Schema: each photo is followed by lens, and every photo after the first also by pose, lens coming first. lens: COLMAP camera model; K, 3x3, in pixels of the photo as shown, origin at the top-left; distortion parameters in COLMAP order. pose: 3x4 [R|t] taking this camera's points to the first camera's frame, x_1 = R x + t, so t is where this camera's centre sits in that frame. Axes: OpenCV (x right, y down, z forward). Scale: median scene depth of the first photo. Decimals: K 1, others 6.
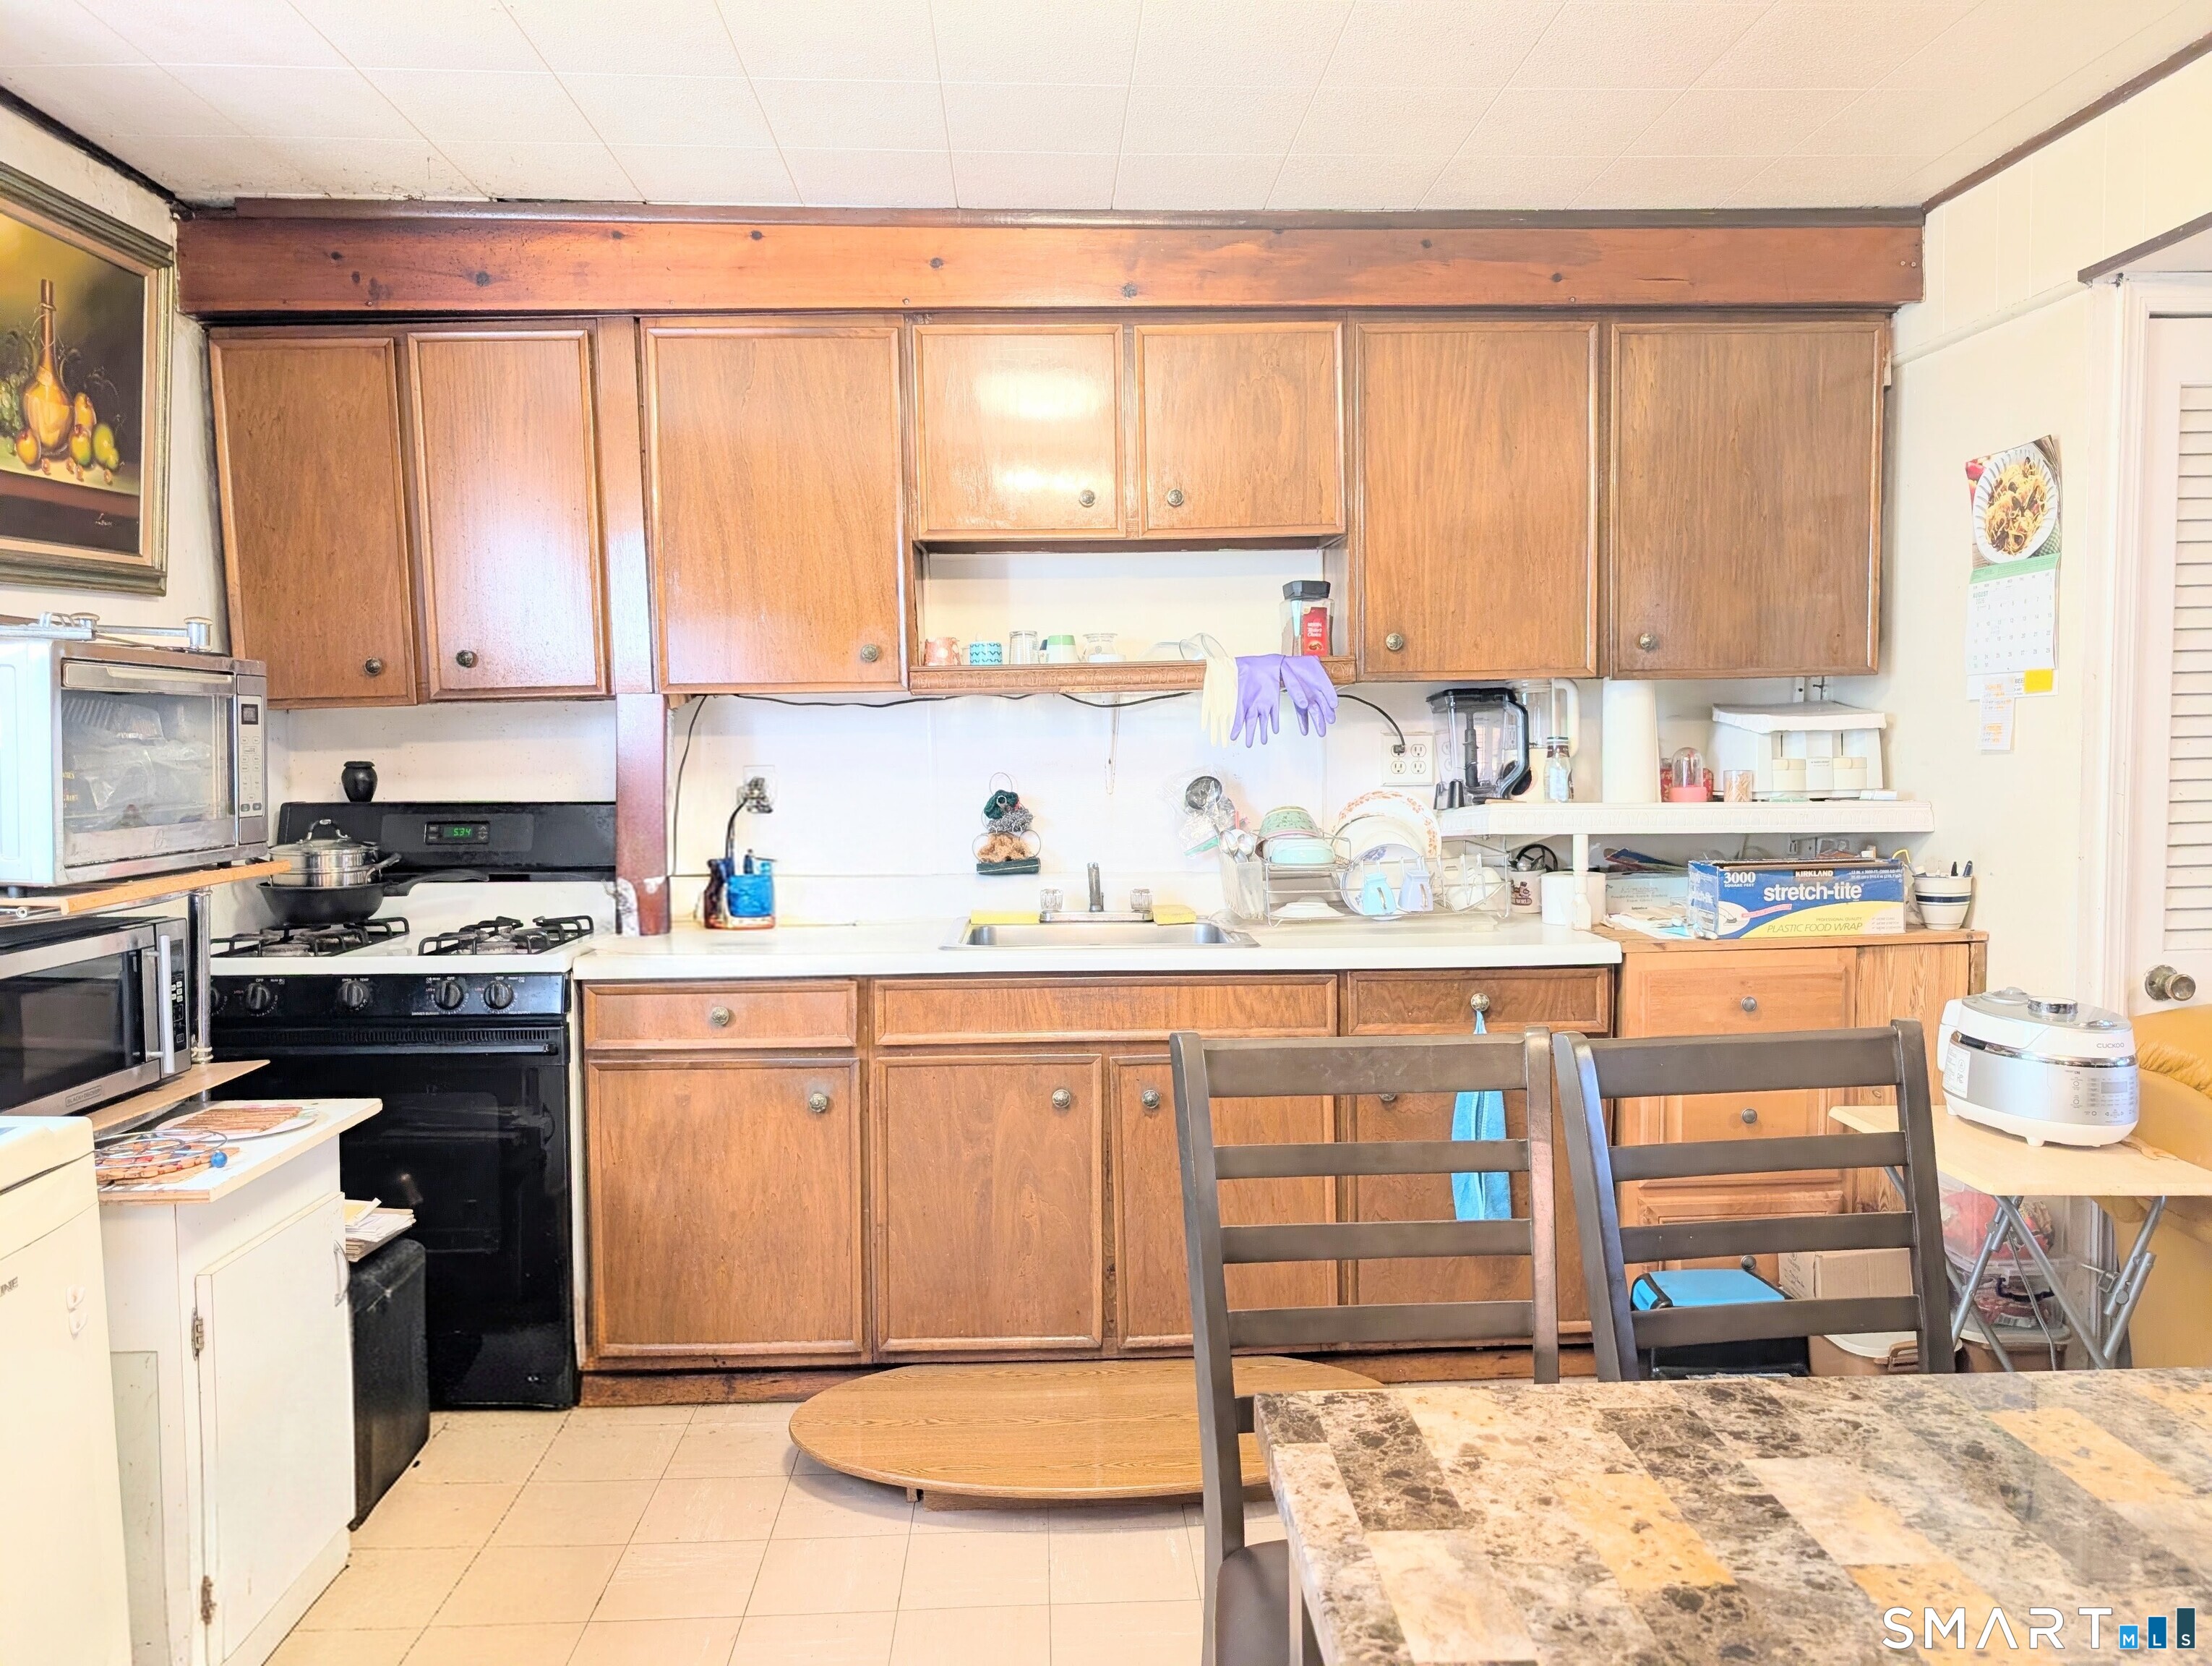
lens RADIAL K [[1605.4, 0, 1106.0], [0, 1605.4, 833.0], [0, 0, 1]] dist [0.037962, -0.045004]
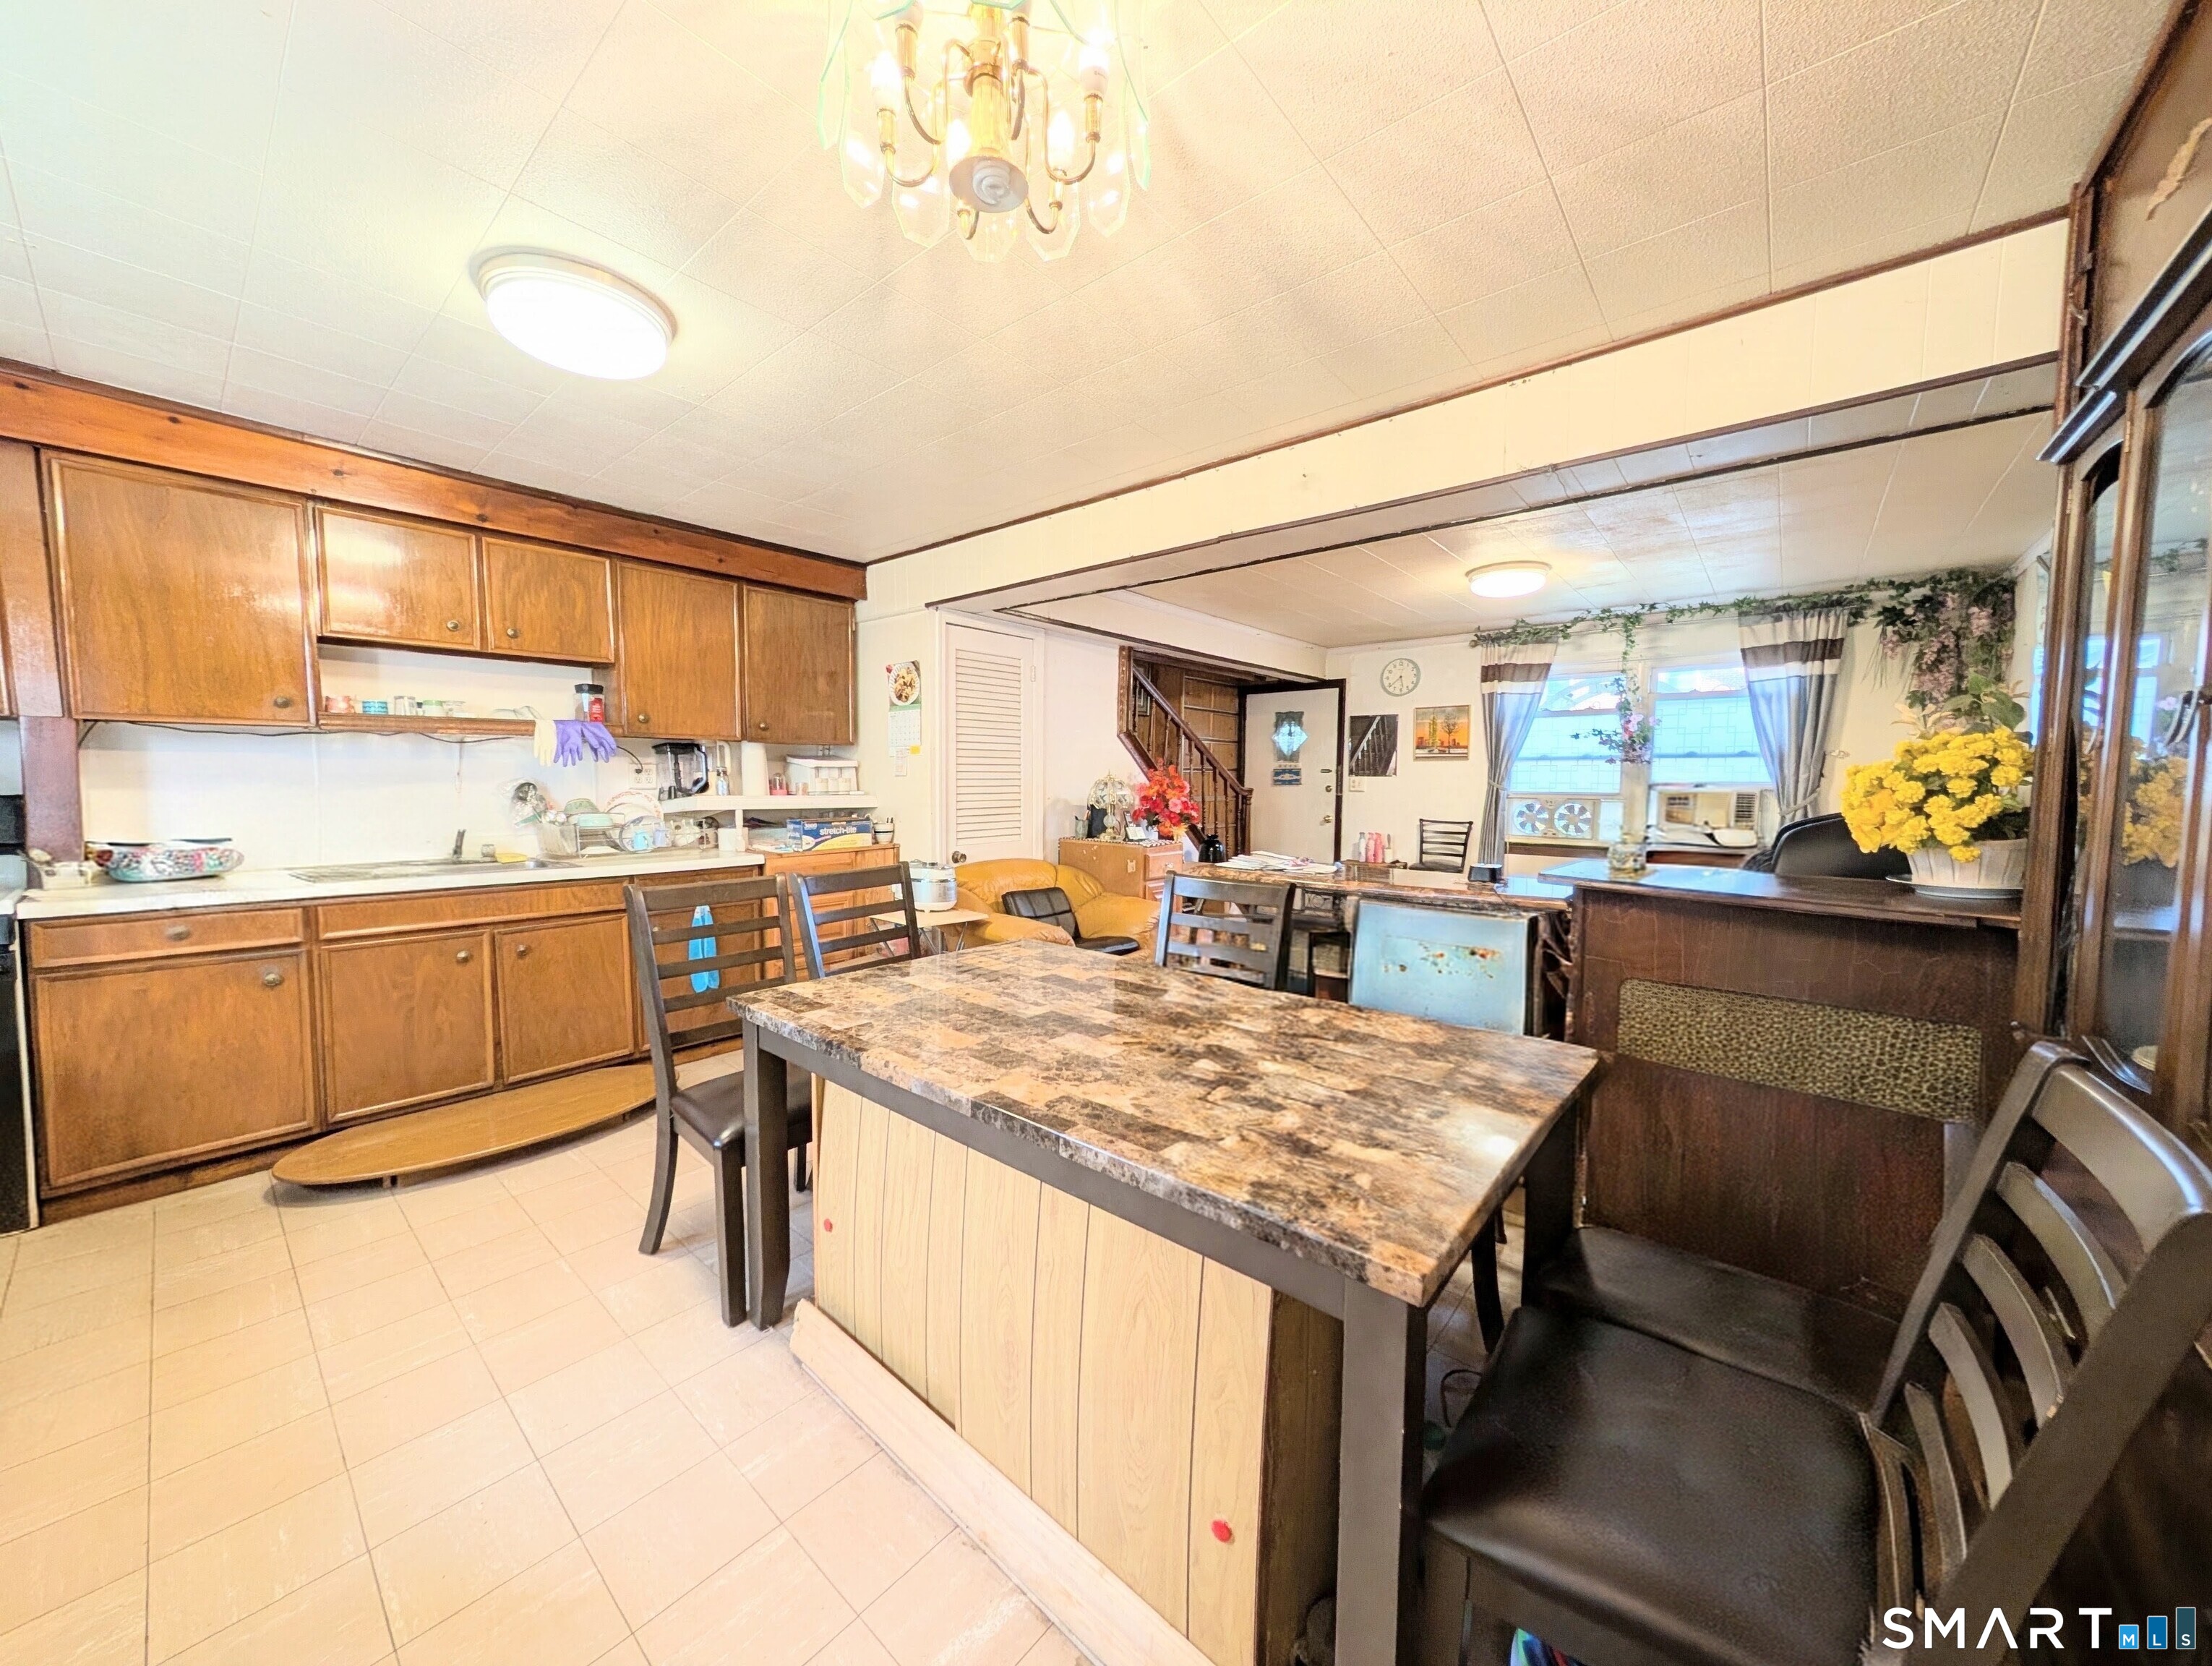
lens RADIAL K [[802.8, 0, 1106.0], [0, 802.8, 833.0], [0, 0, 1]] dist [-0.000463, -0.000097]
pose [[0.686823, -0.032702, 0.726089, -0.175930], [0.026971, 0.999446, 0.019501, 0.026407], [-0.726324, 0.006190, 0.687324, -0.153098]]
